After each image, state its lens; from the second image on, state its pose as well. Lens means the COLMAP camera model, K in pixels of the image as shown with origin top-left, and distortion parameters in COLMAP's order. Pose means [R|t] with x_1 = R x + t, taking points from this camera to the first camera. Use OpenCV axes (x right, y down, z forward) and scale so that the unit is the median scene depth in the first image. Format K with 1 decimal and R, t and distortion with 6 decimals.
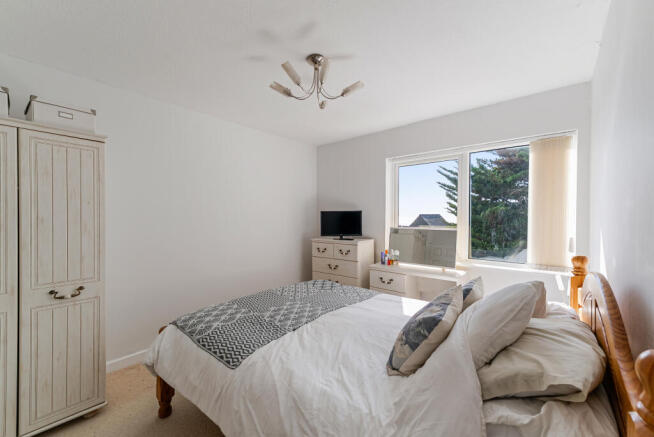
lens RADIAL K [[274.1, 0, 325.4], [0, 274.1, 221.3], [0, 0, 1]] dist [0.013607, 0.000007]
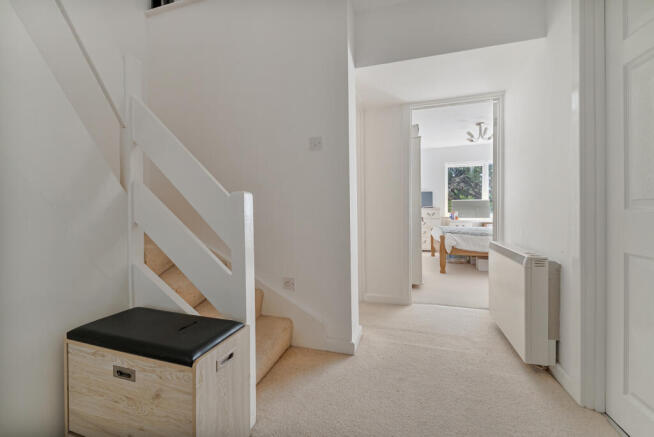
lens RADIAL K [[264.6, 0, 327.6], [0, 264.6, 212.7], [0, 0, 1]] dist [0.000481, 0.000022]
pose [[0.922636, -0.016218, 0.385331, -1.756556], [0.019227, 0.999807, -0.003956, 0.137833], [-0.385193, 0.011058, 0.922770, -0.496324]]
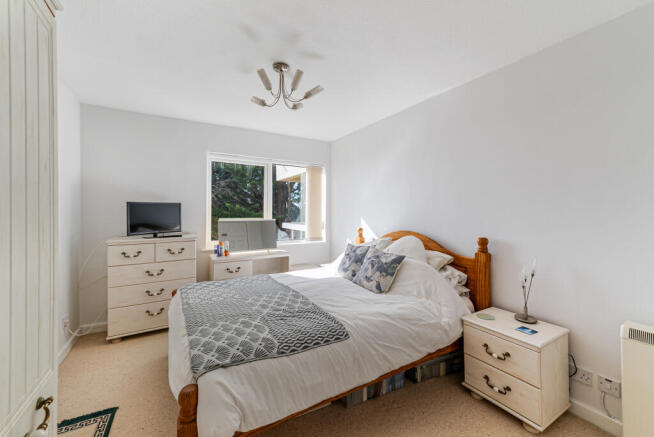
lens RADIAL K [[264.6, 0, 327.6], [0, 264.6, 212.7], [0, 0, 1]] dist [0.000481, 0.000022]
pose [[0.326473, -0.005397, 0.945191, -0.798537], [0.014949, 0.999888, 0.000546, -0.001965], [-0.945088, 0.013951, 0.326517, 0.392728]]
